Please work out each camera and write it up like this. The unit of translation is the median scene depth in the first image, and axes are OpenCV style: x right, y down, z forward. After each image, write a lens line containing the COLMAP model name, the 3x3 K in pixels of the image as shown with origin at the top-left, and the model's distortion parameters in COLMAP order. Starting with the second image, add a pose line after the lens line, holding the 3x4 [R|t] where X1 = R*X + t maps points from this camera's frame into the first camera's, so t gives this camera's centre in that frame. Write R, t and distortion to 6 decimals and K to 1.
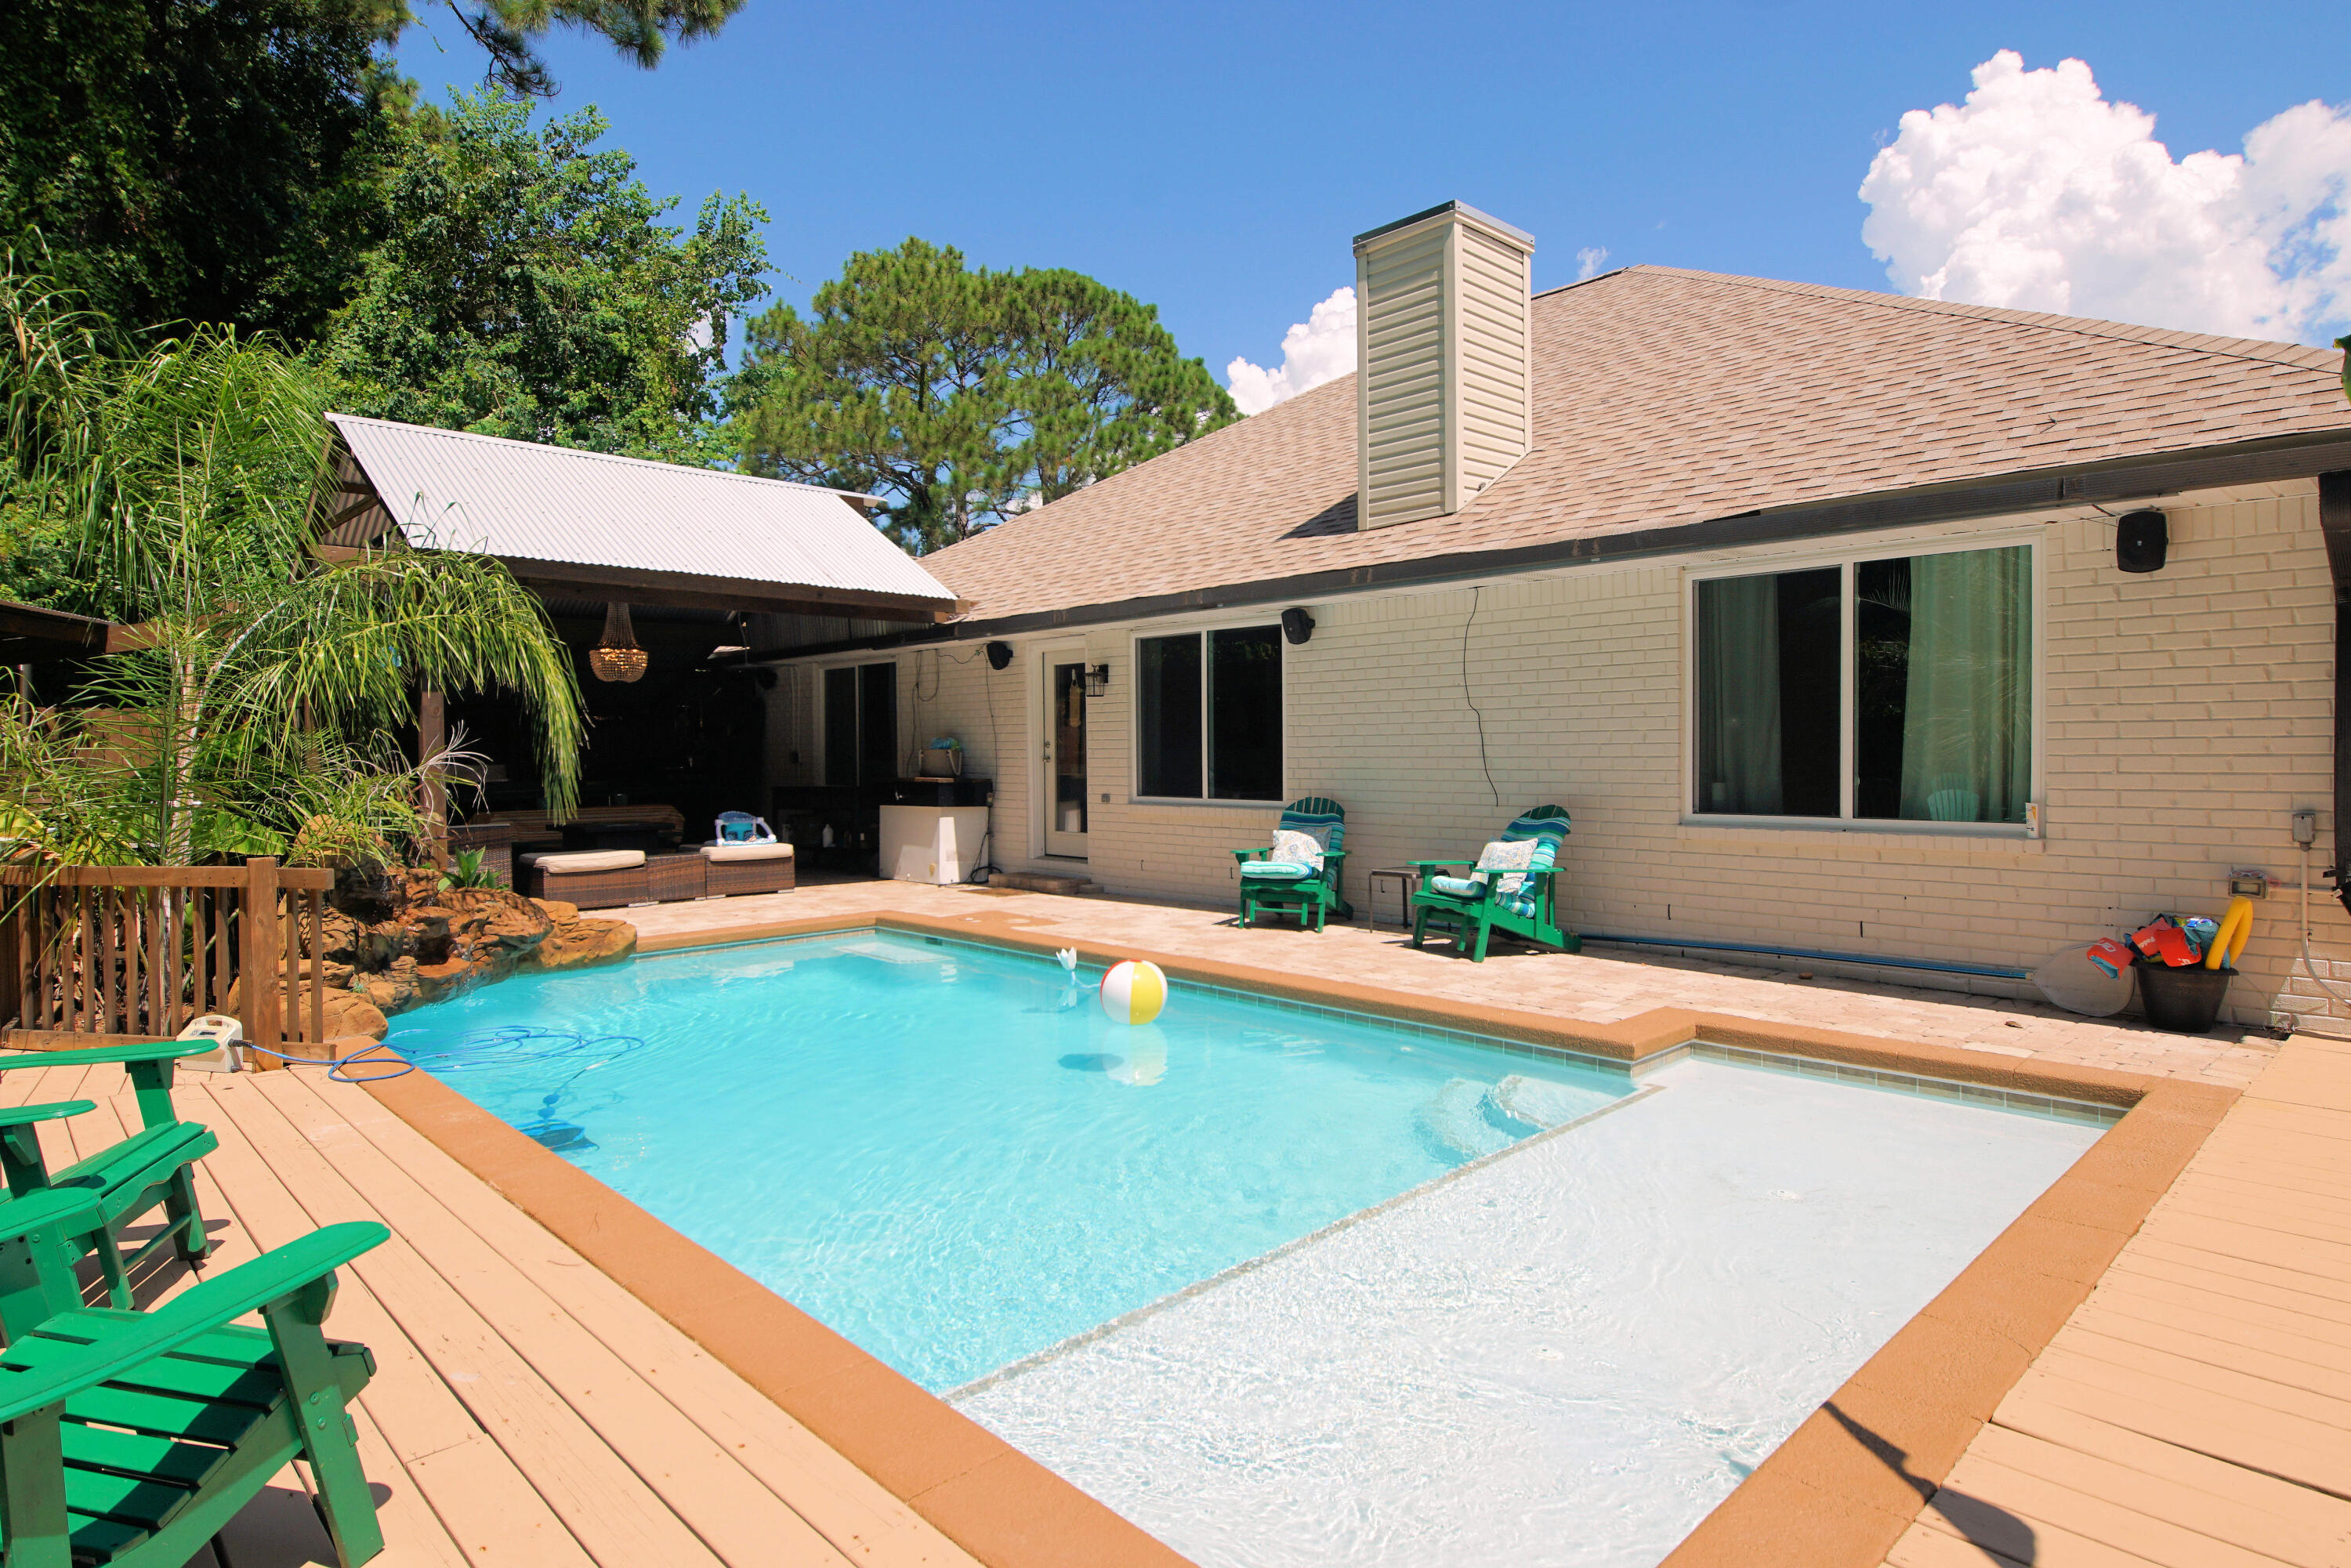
lens RADIAL K [[1265.3, 0, 1141.4], [0, 1265.3, 773.0], [0, 0, 1]] dist [0.026998, -0.027093]
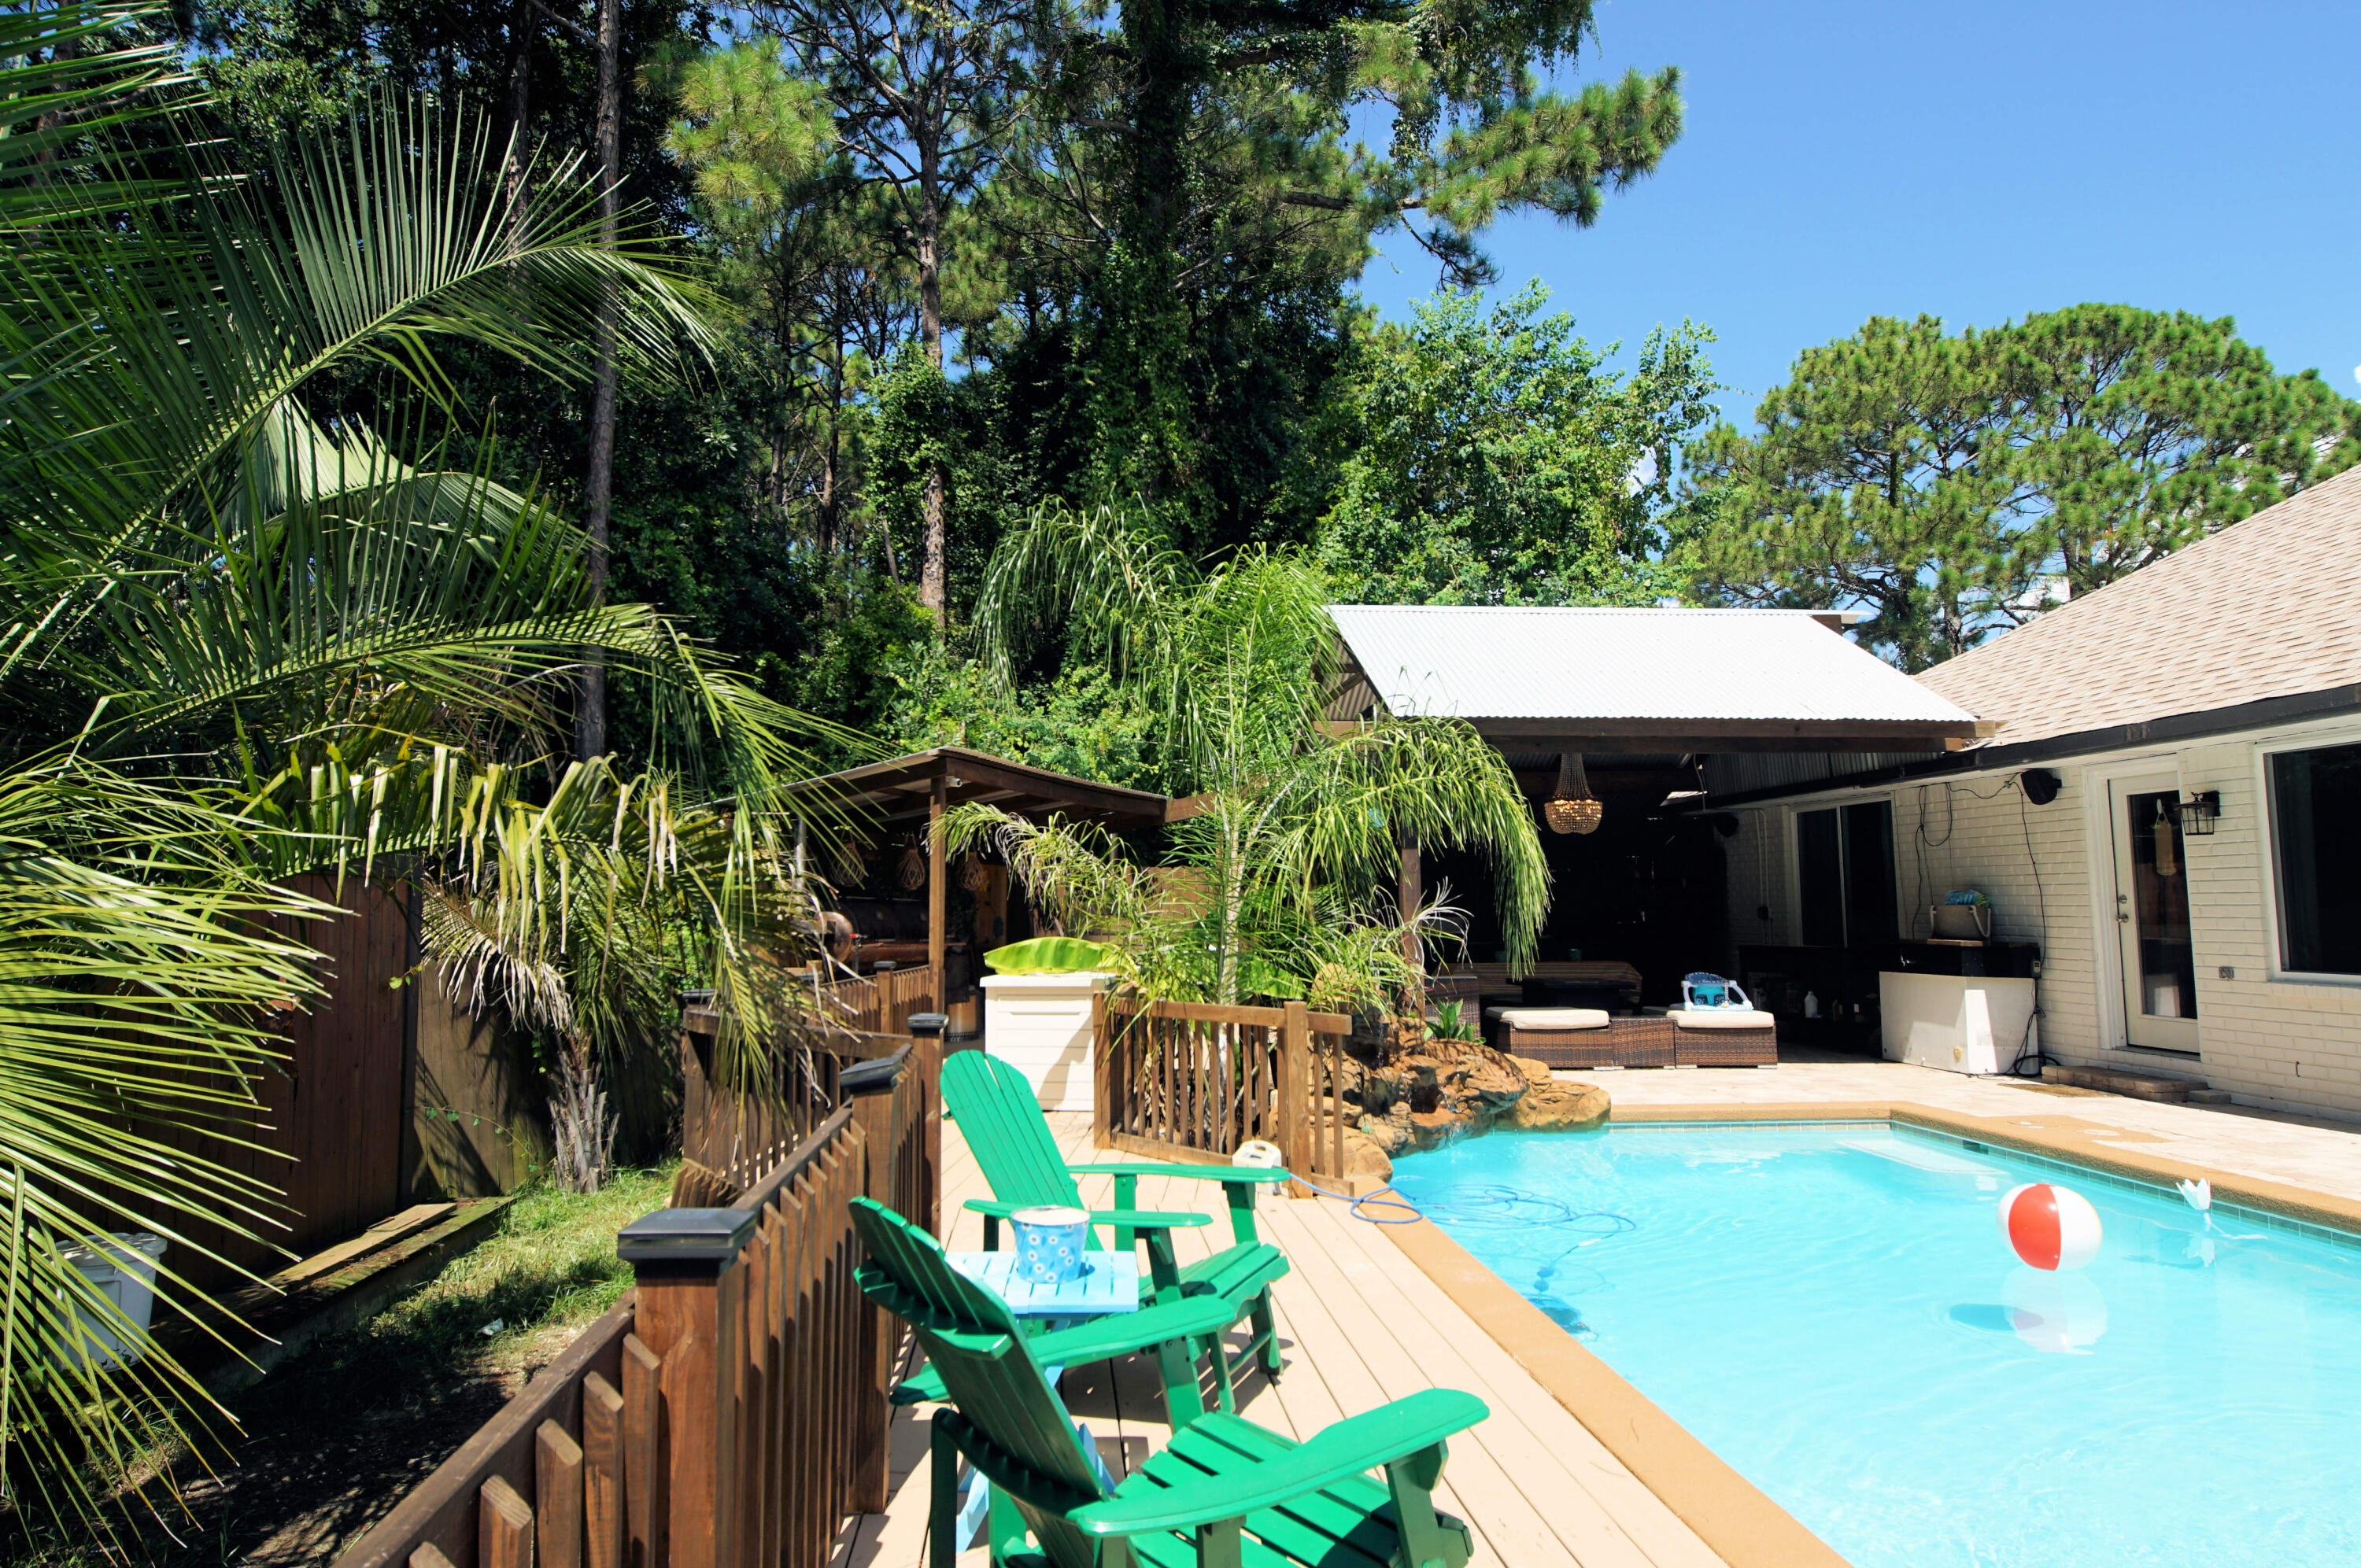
lens RADIAL K [[1325.9, 0, 1134.6], [0, 1325.9, 789.2], [0, 0, 1]] dist [0.012166, -0.018301]
pose [[0.770205, -0.050043, -0.635830, -0.021779], [-0.015080, 0.995209, -0.096596, -0.002282], [0.637618, 0.083987, 0.765761, 0.000315]]
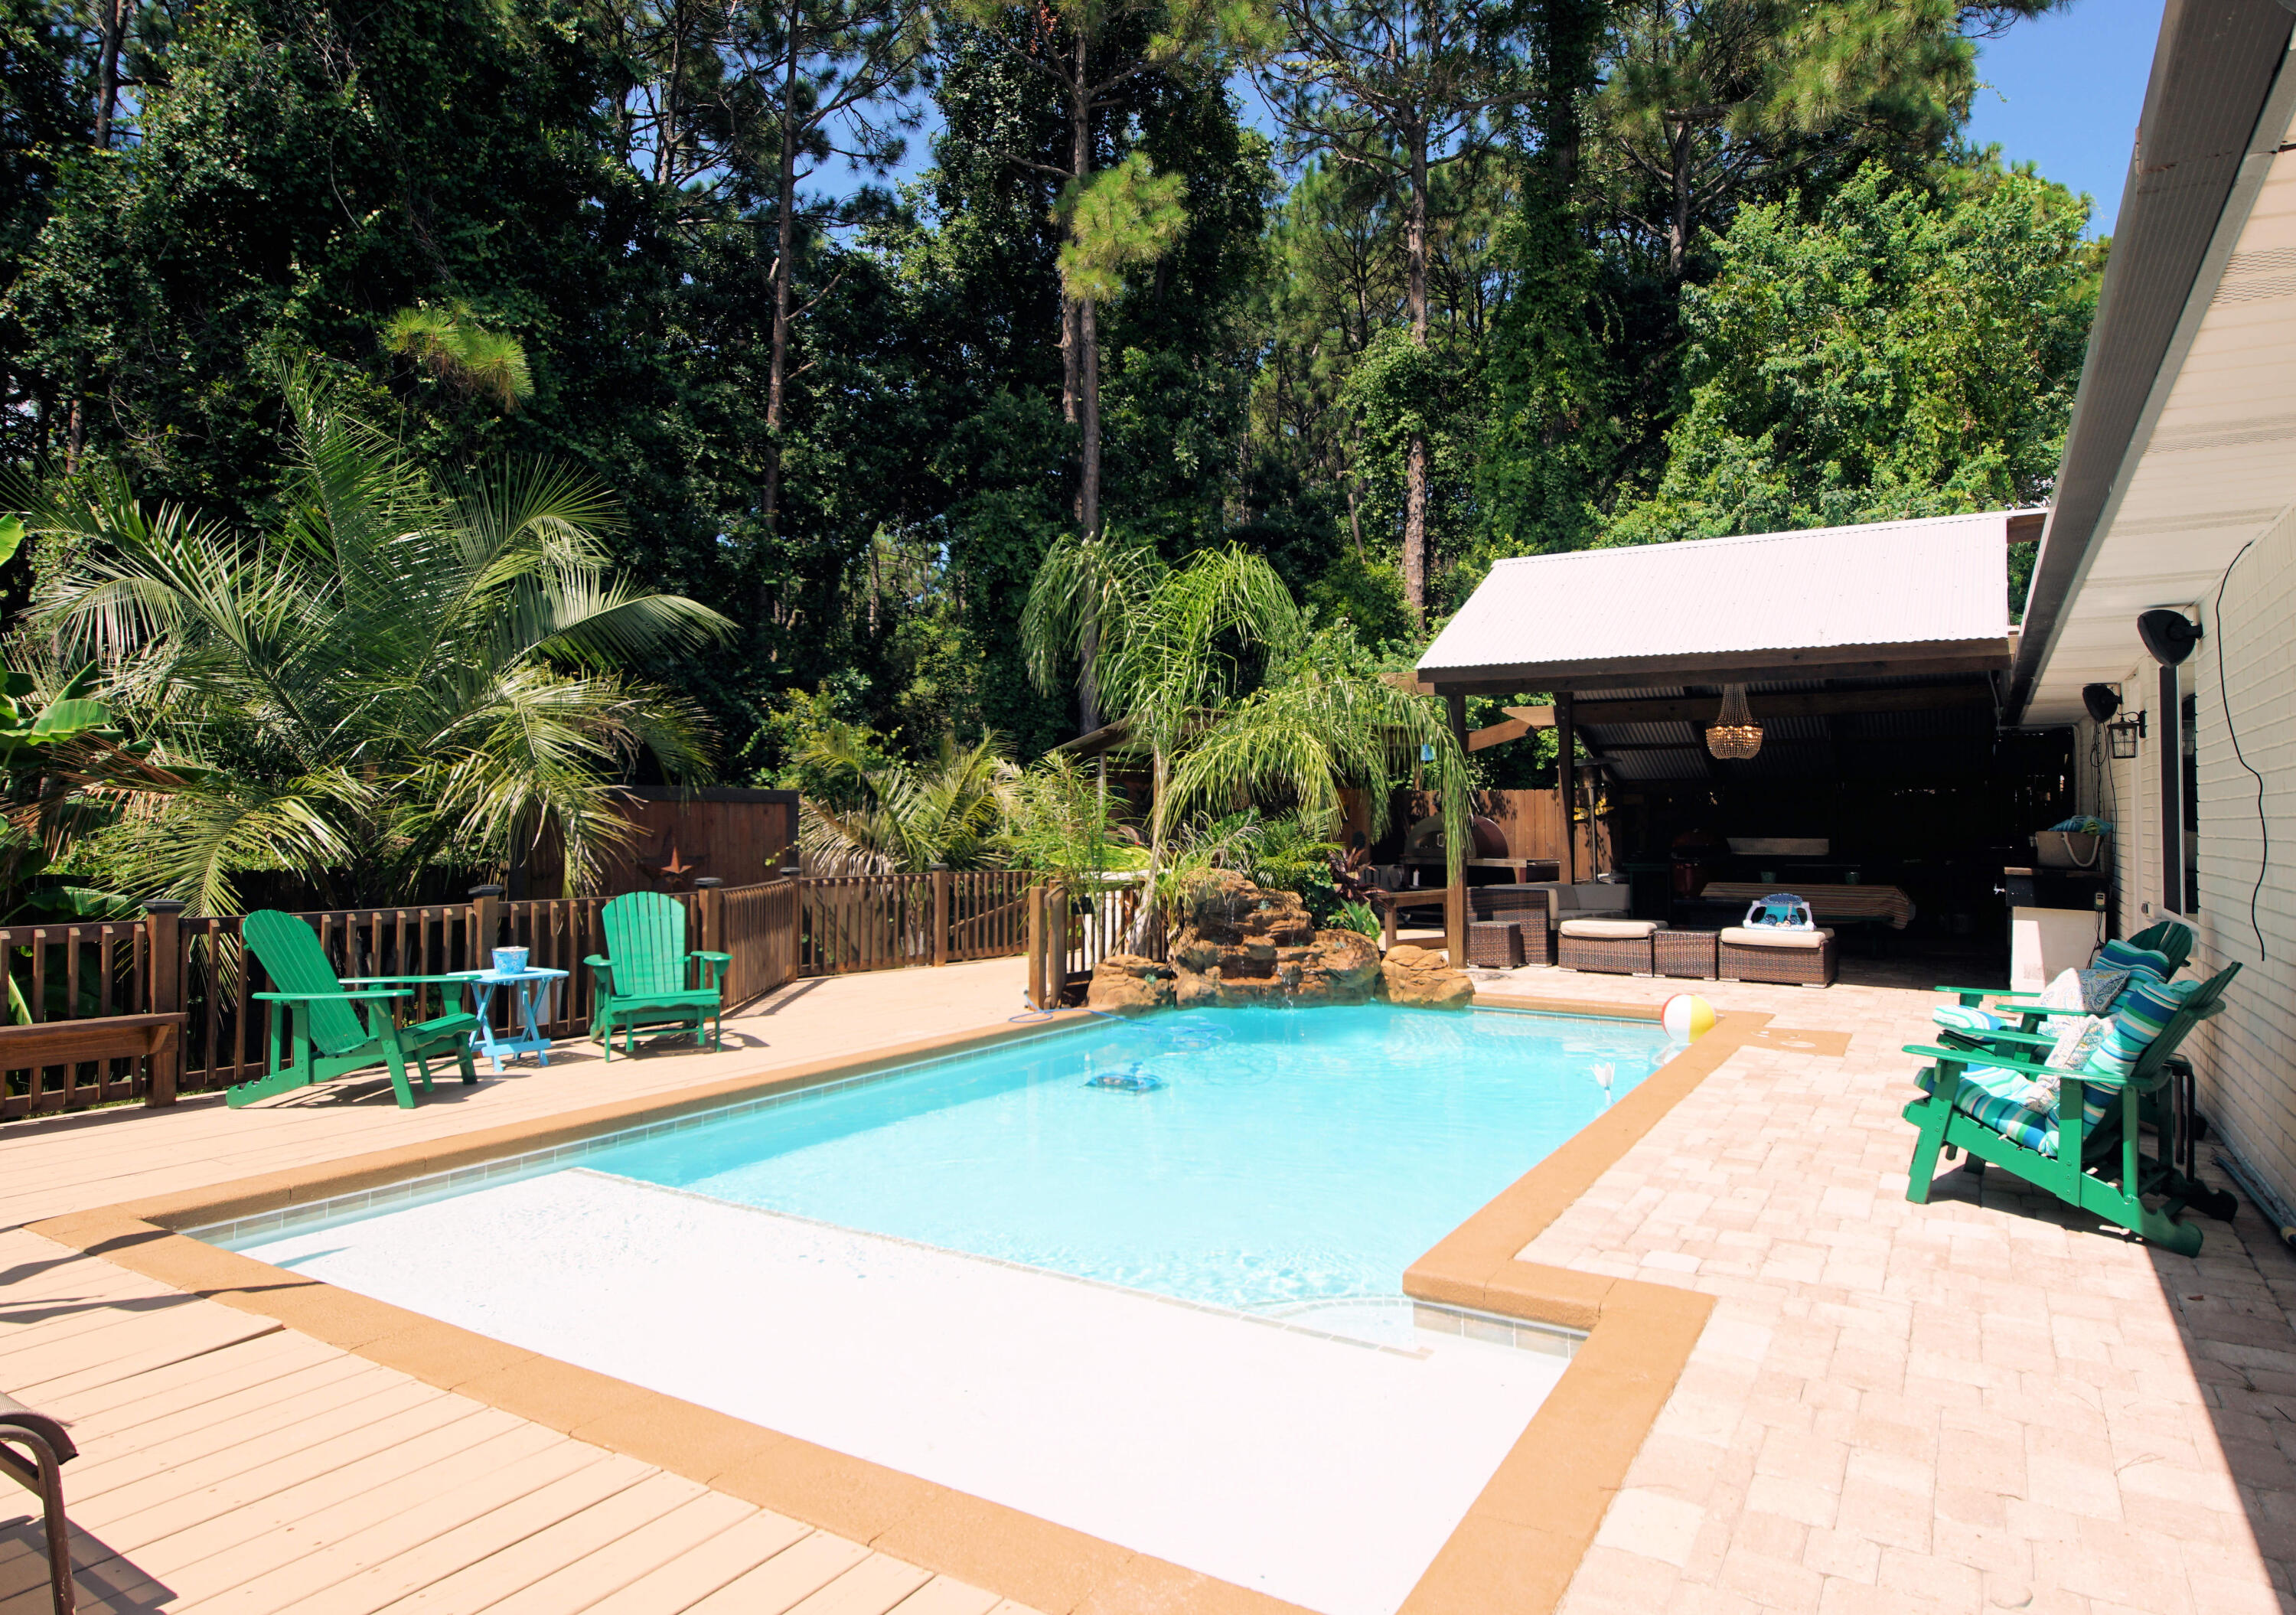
lens RADIAL K [[1302.7, 0, 1215.0], [0, 1302.7, 804.3], [0, 0, 1]] dist [0.006411, 0.002143]
pose [[0.299204, -0.002830, -0.954185, 0.461039], [-0.025838, 0.999605, -0.011067, -0.013853], [0.953839, 0.027966, 0.299012, 0.302277]]
